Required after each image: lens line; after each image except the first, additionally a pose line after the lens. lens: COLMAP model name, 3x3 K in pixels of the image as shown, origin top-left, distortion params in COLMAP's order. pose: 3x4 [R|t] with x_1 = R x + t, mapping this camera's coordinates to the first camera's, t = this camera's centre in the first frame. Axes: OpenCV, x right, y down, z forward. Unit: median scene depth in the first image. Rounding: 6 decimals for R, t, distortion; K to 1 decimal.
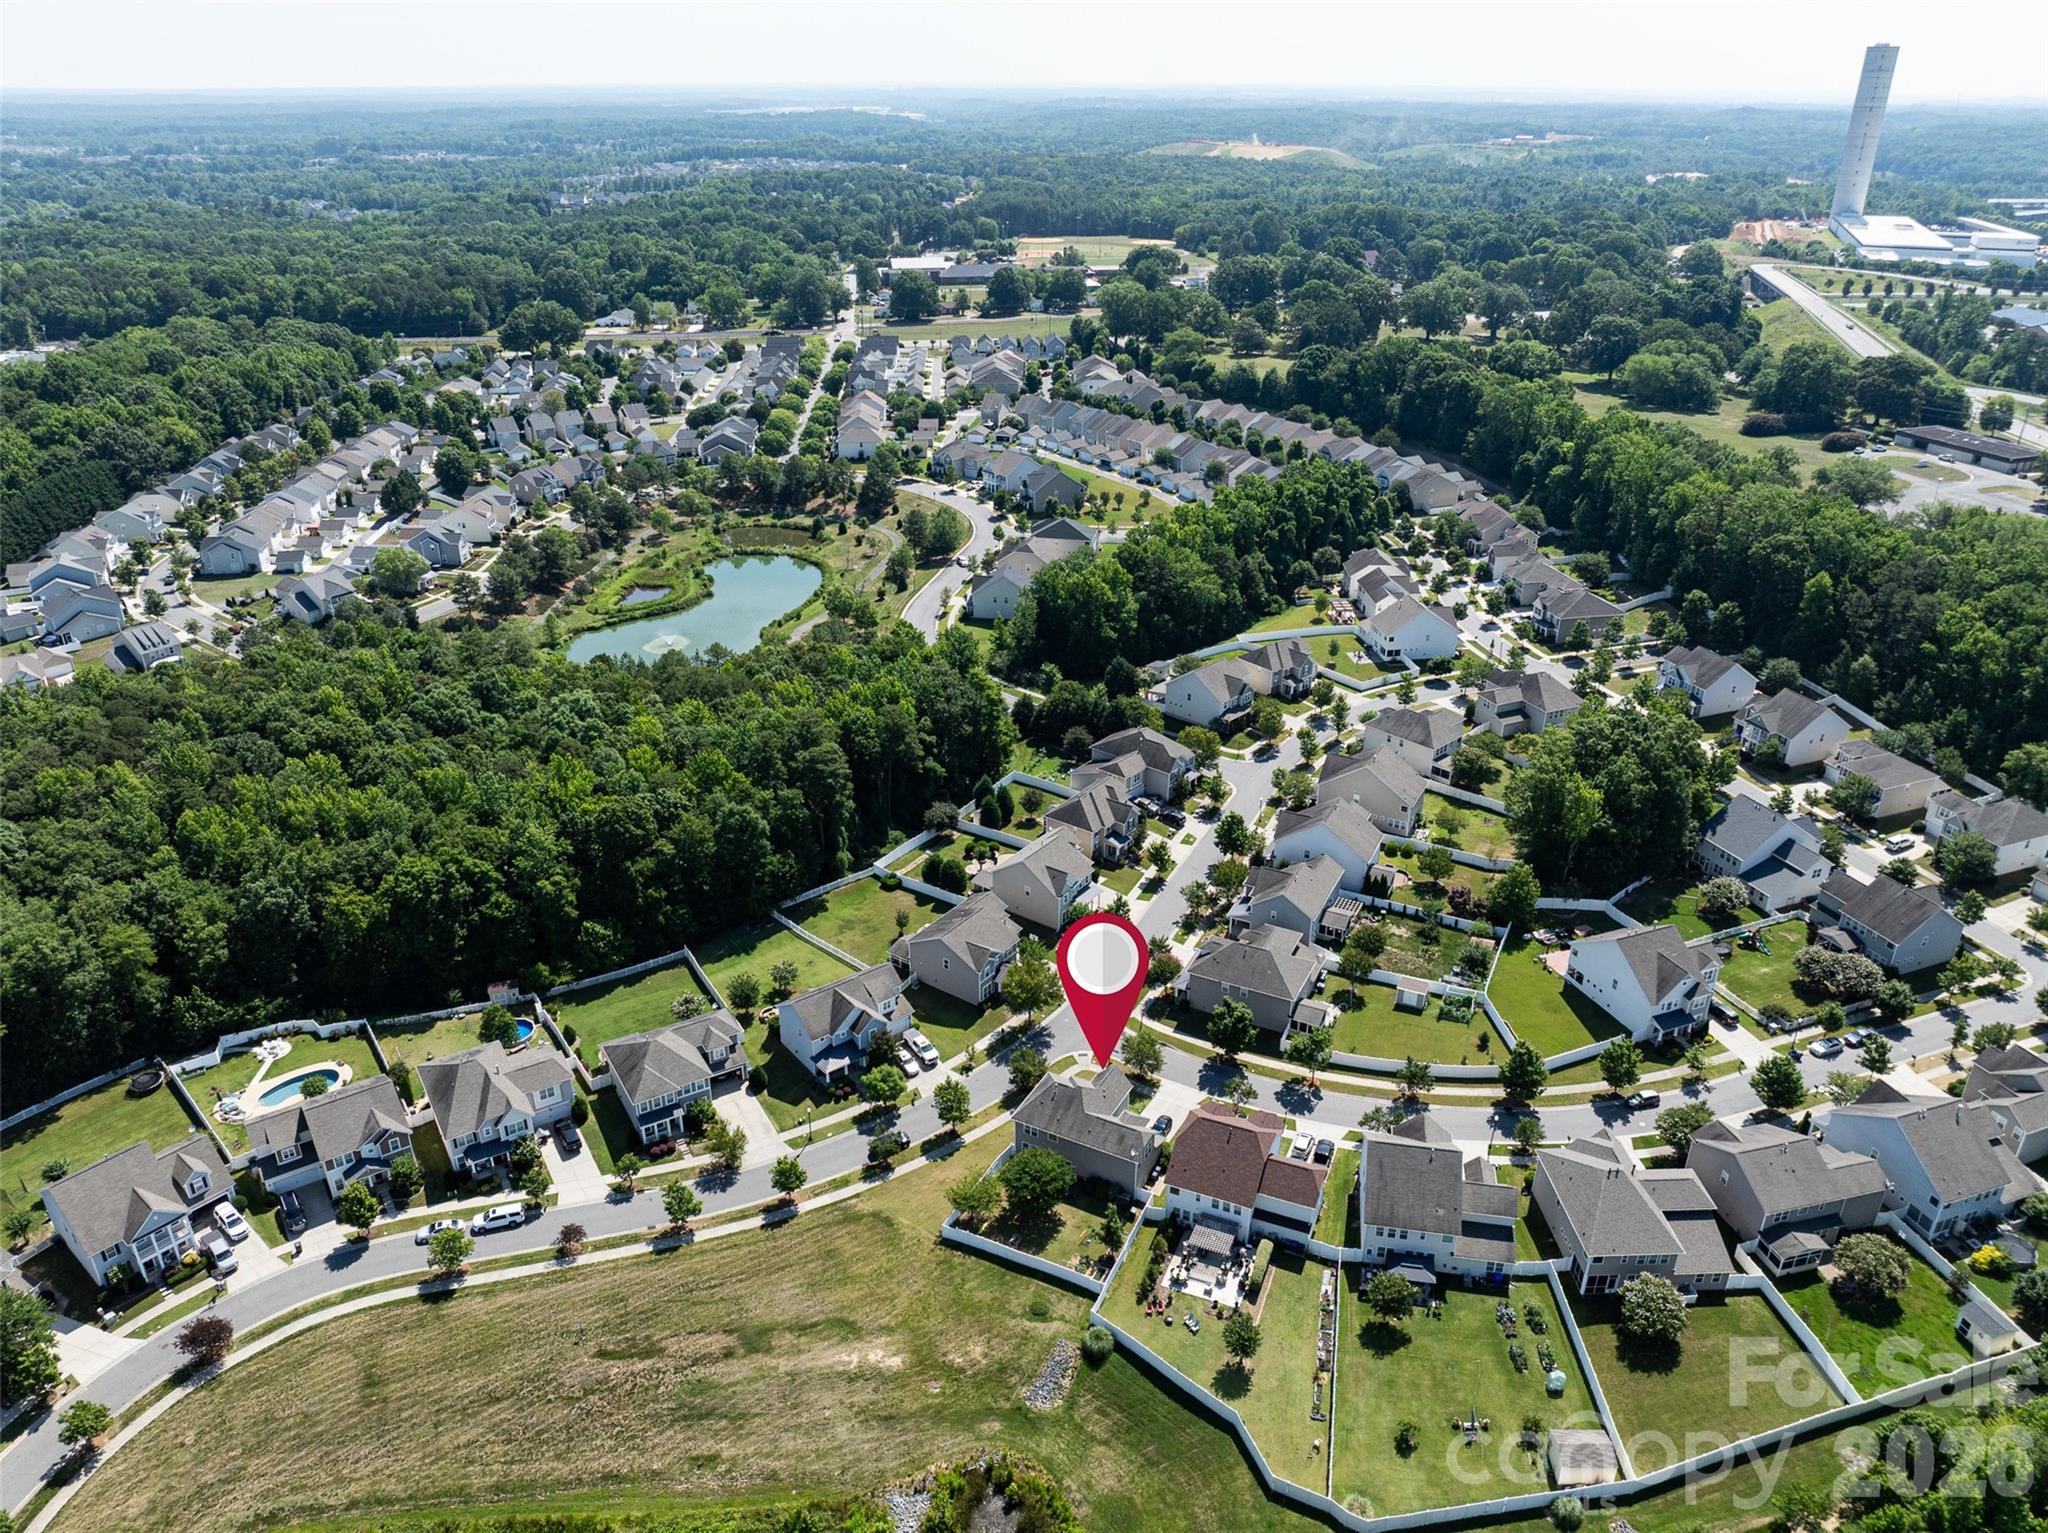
lens RADIAL K [[1433.0, 0, 1026.3], [0, 1433.0, 773.6], [0, 0, 1]] dist [-0.039573, 0.004475]
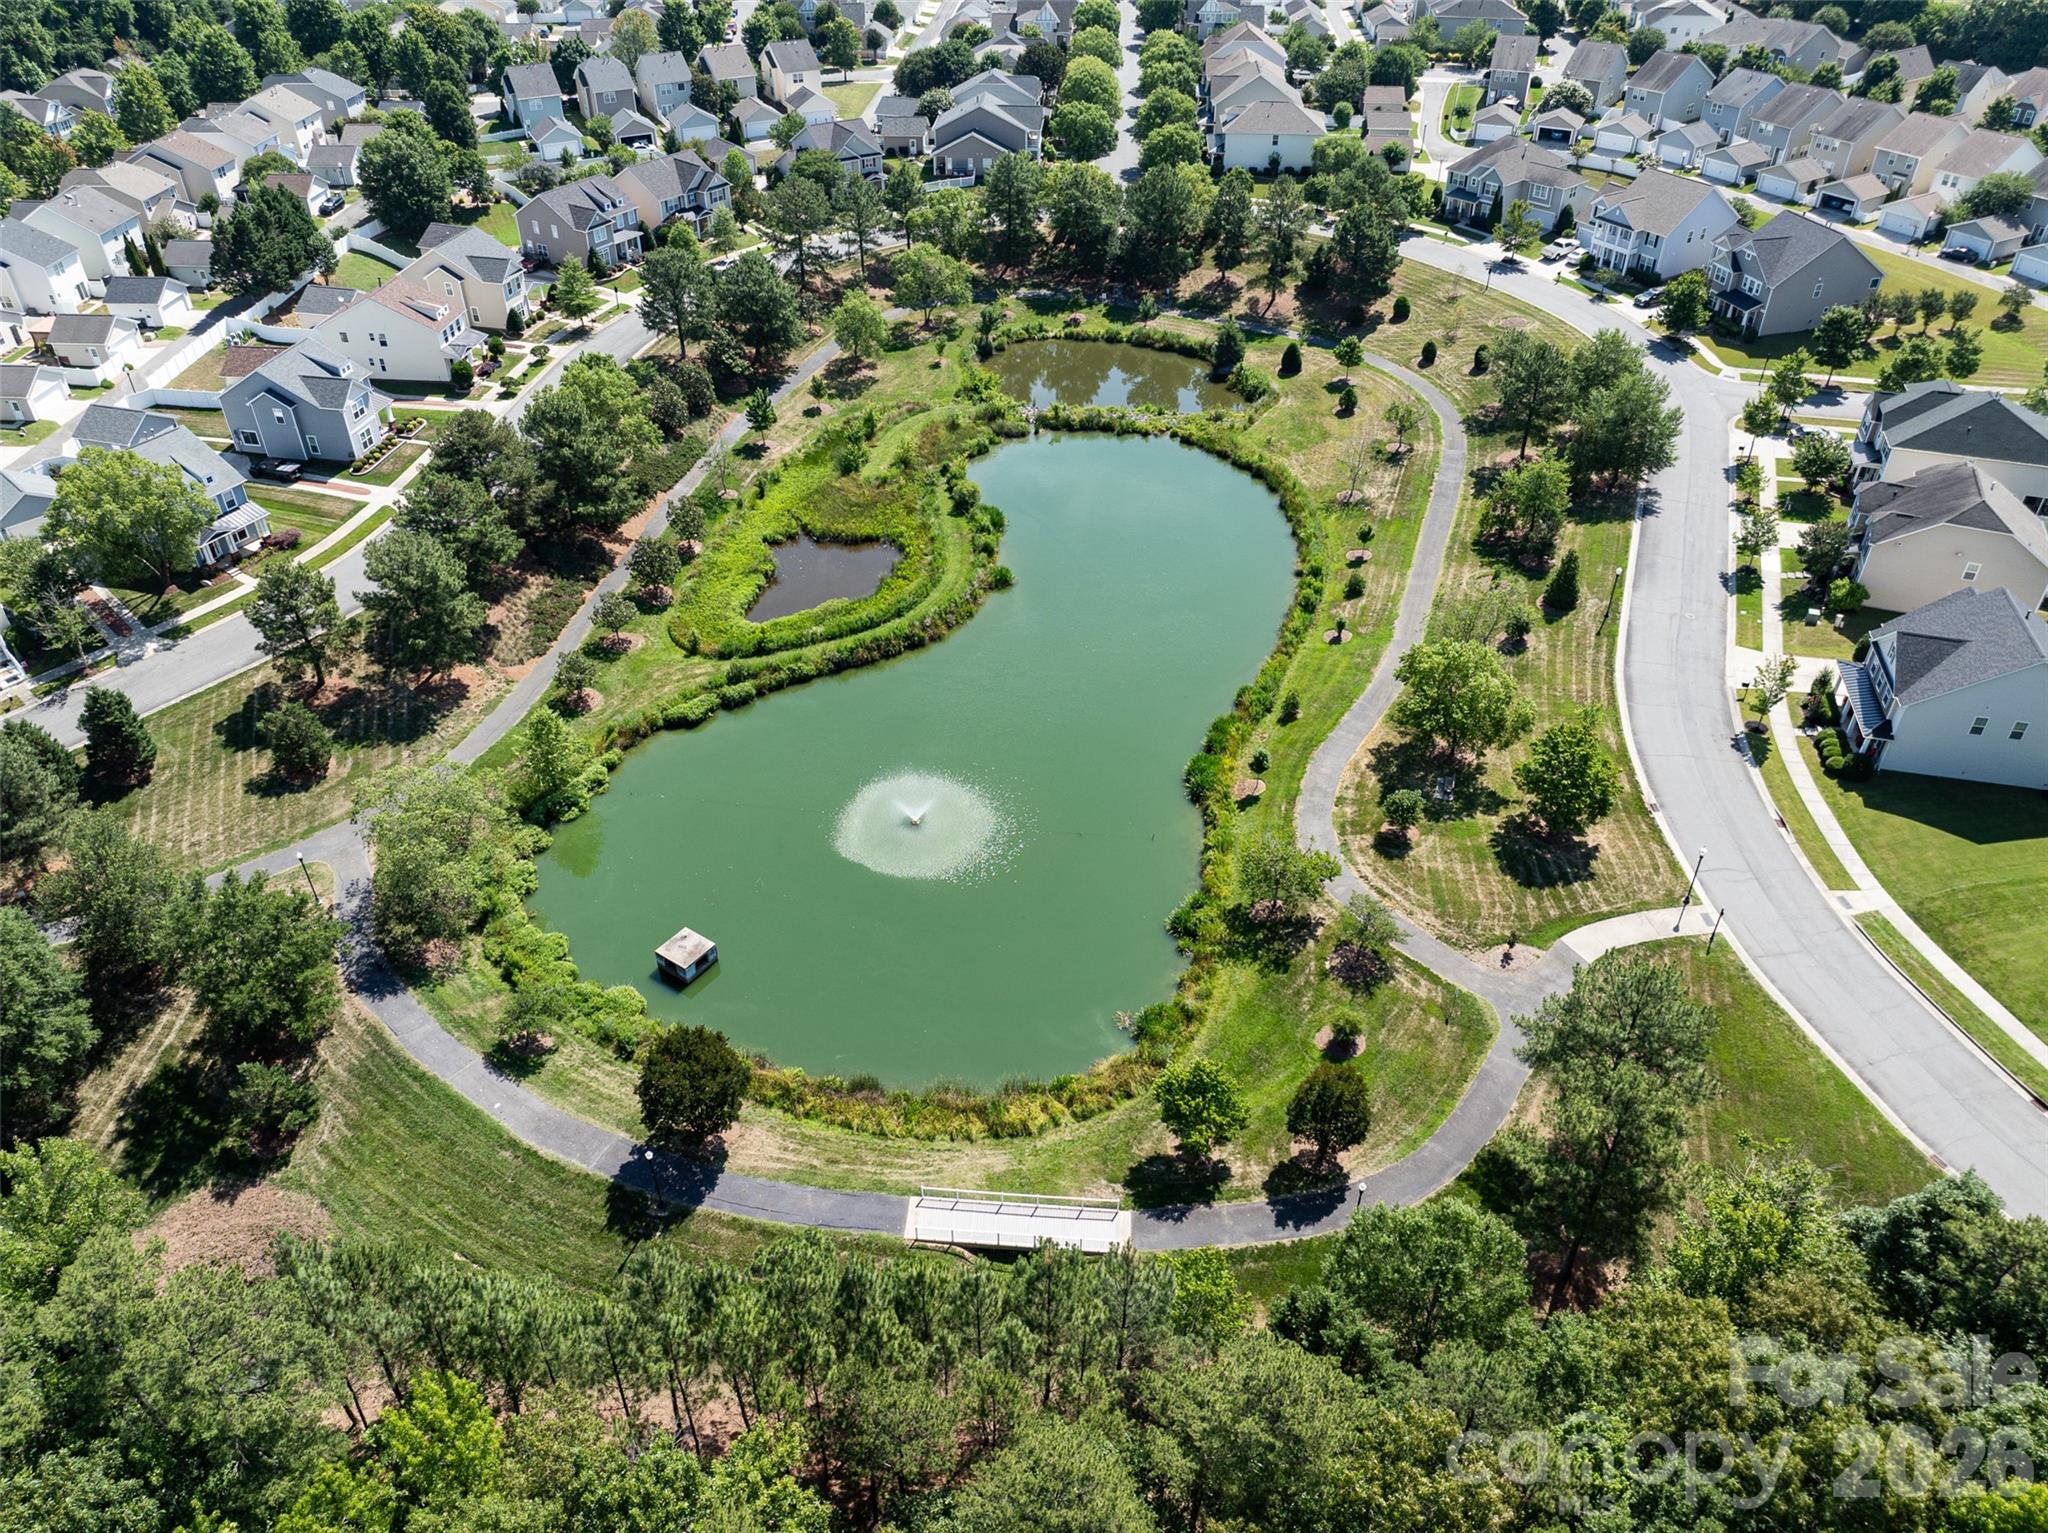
lens RADIAL K [[1433.0, 0, 1017.7], [0, 1433.0, 761.1], [0, 0, 1]] dist [-0.039573, 0.004475]
pose [[0.993931, 0.060828, -0.091660, -0.154259], [-0.041773, 0.979502, 0.197055, -0.129085], [0.101768, -0.192030, 0.976098, 0.540437]]
